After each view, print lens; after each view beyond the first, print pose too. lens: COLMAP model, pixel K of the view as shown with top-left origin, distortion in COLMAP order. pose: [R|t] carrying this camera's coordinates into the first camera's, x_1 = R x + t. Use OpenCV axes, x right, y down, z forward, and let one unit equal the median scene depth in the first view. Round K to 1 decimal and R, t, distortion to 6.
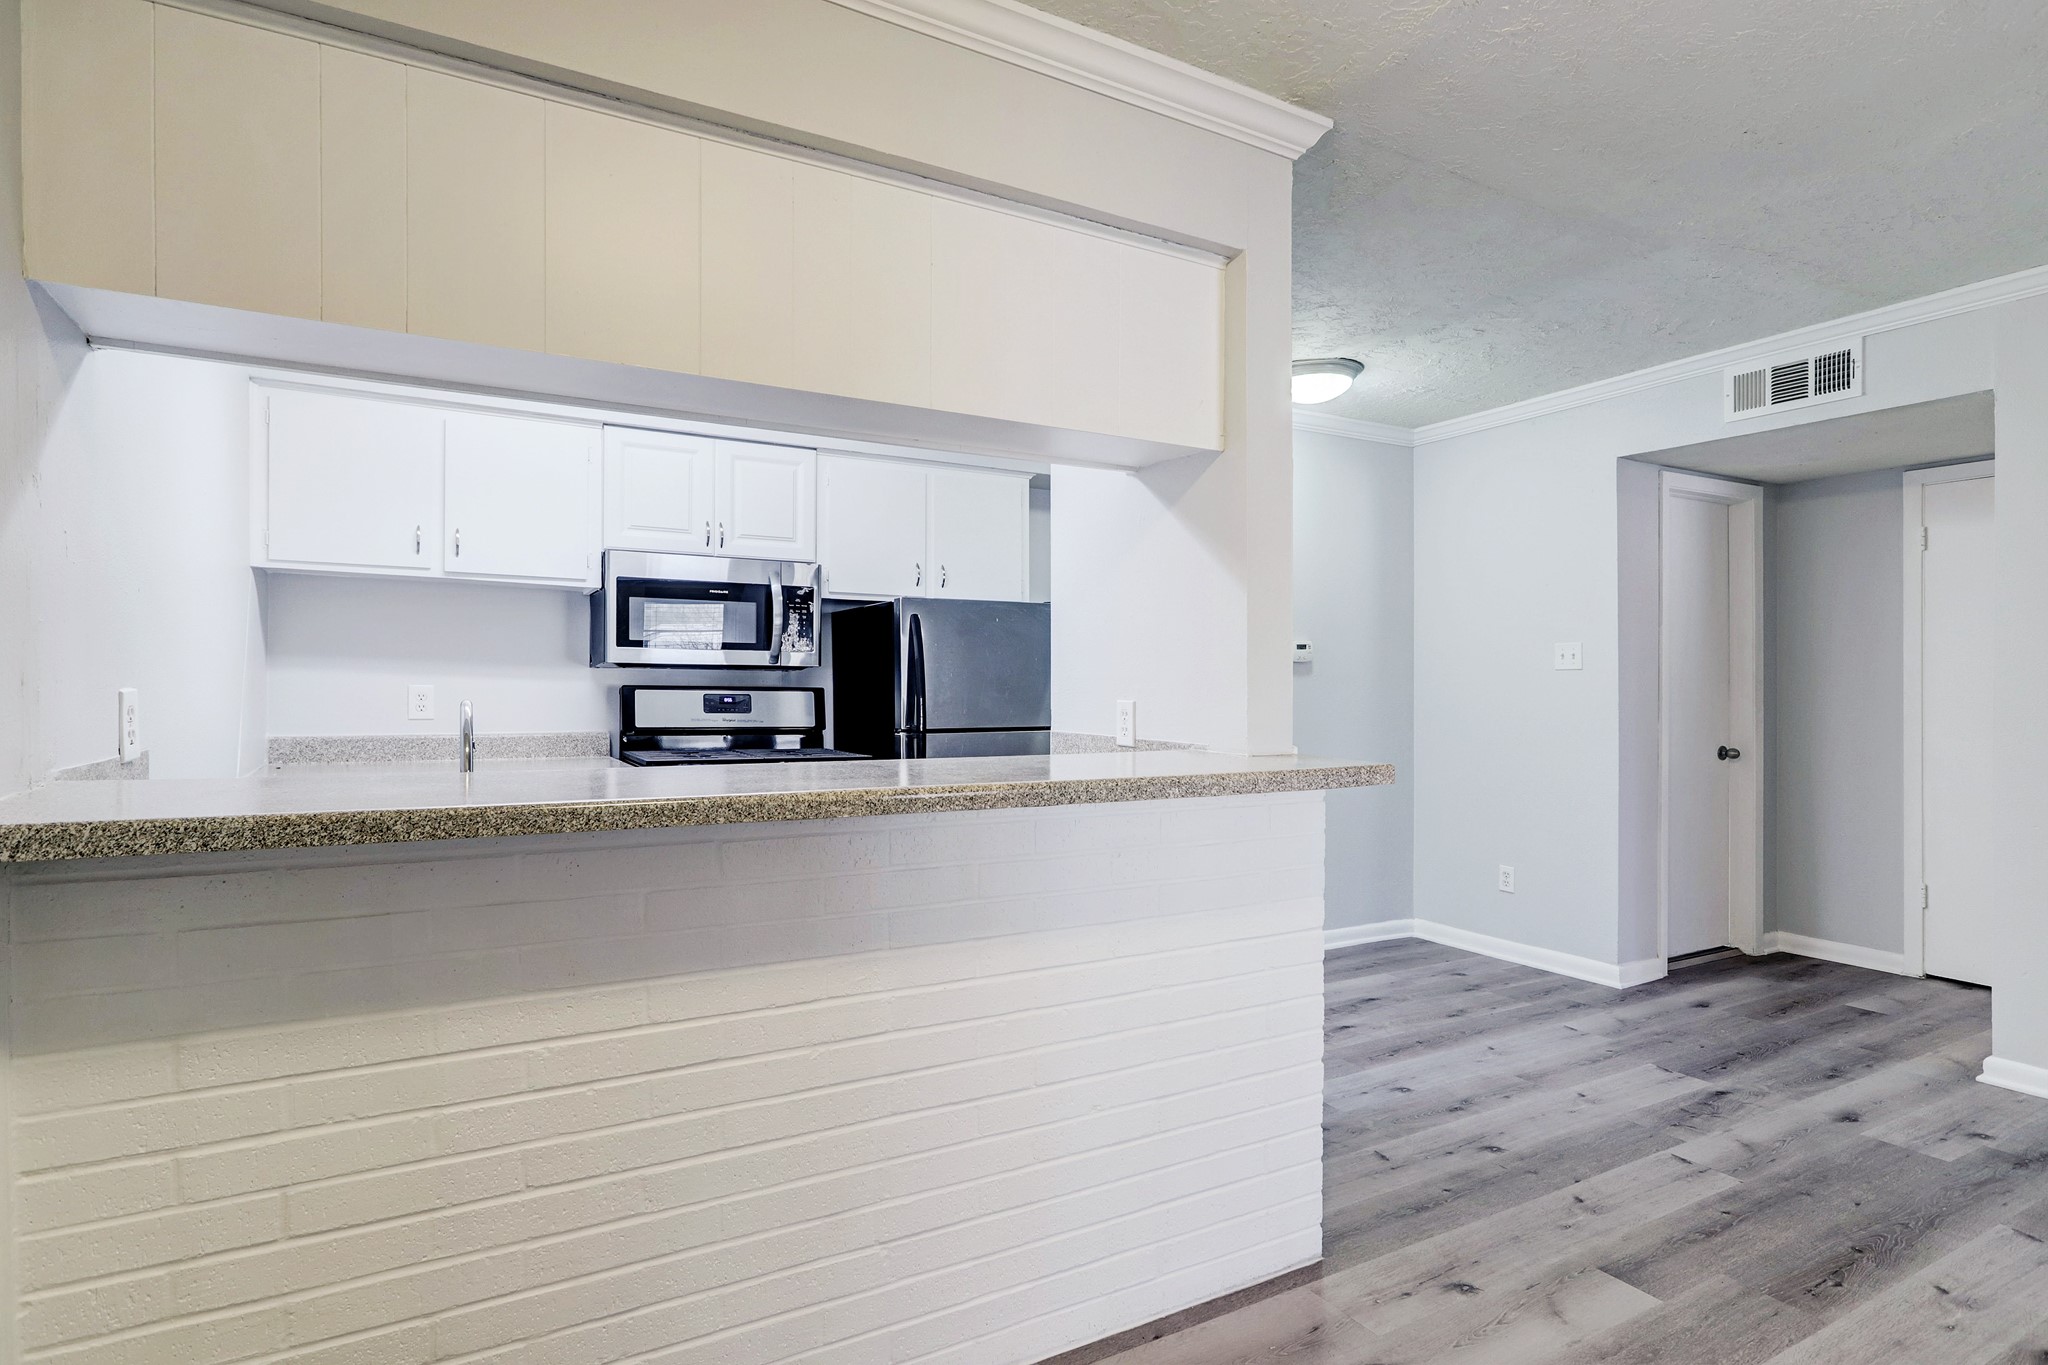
lens RADIAL K [[986.0, 0, 1082.2], [0, 986.0, 696.0], [0, 0, 1]] dist [0.001244, 0.000651]
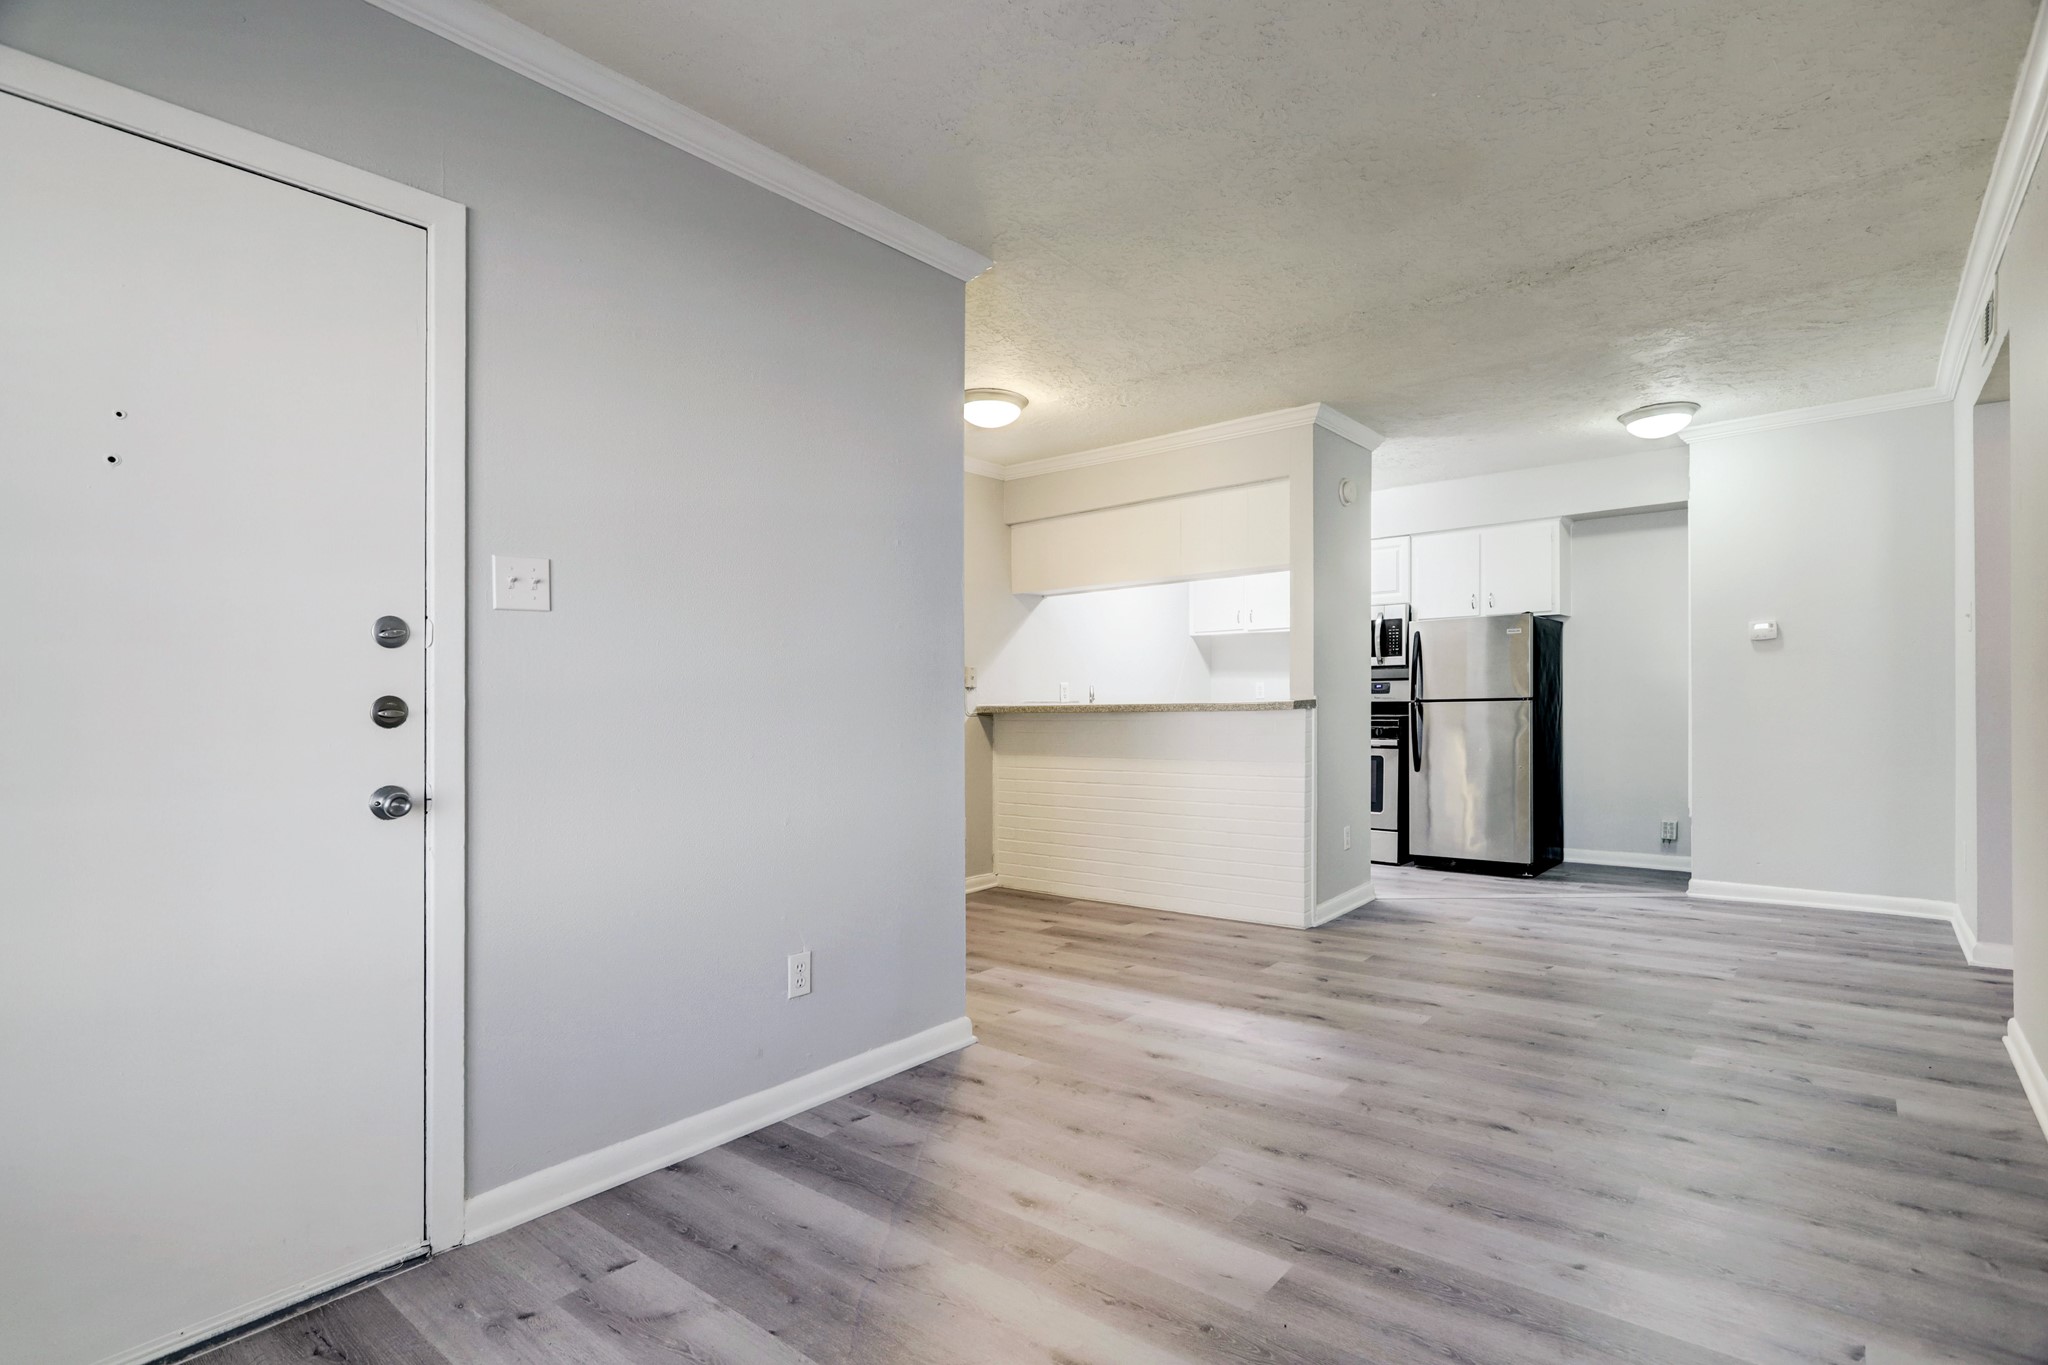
lens RADIAL K [[986.0, 0, 1082.2], [0, 986.0, 696.0], [0, 0, 1]] dist [0.001244, 0.000651]
pose [[0.401684, -0.010366, -0.915720, 2.435311], [0.005506, 0.999945, -0.008904, 0.079236], [0.915762, -0.001466, 0.401719, -0.401265]]
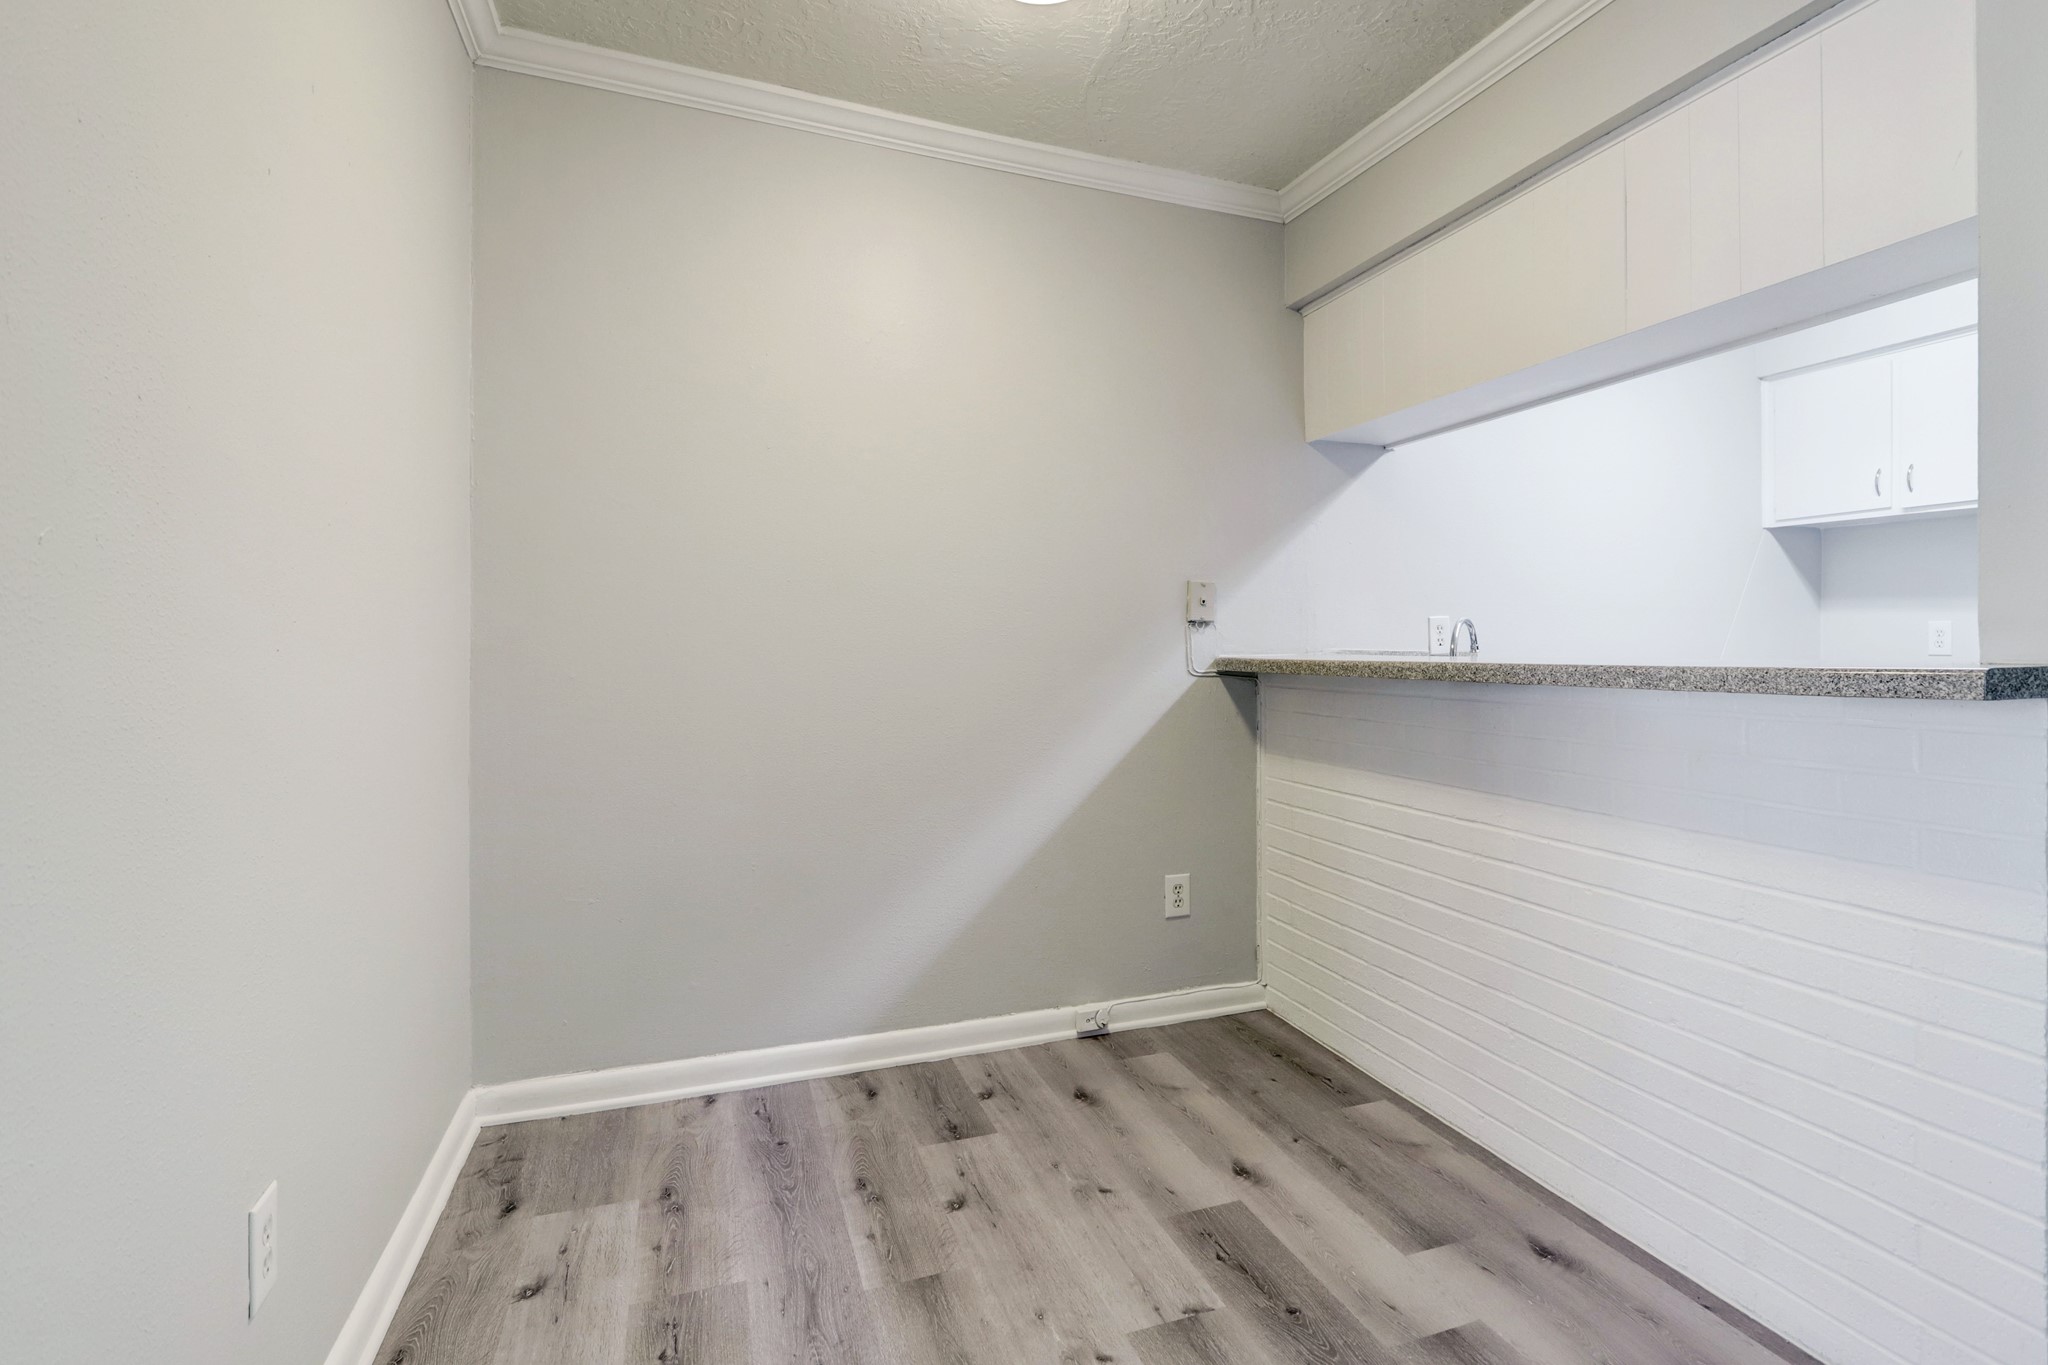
lens RADIAL K [[1054.0, 0, 1040.6], [0, 1054.0, 622.4], [0, 0, 1]] dist [0.001241, -0.047342]
pose [[-0.150196, -0.027470, -0.988275, 1.141909], [-0.015405, 0.999558, -0.025442, 0.070697], [0.988536, 0.011403, -0.150553, 0.559614]]
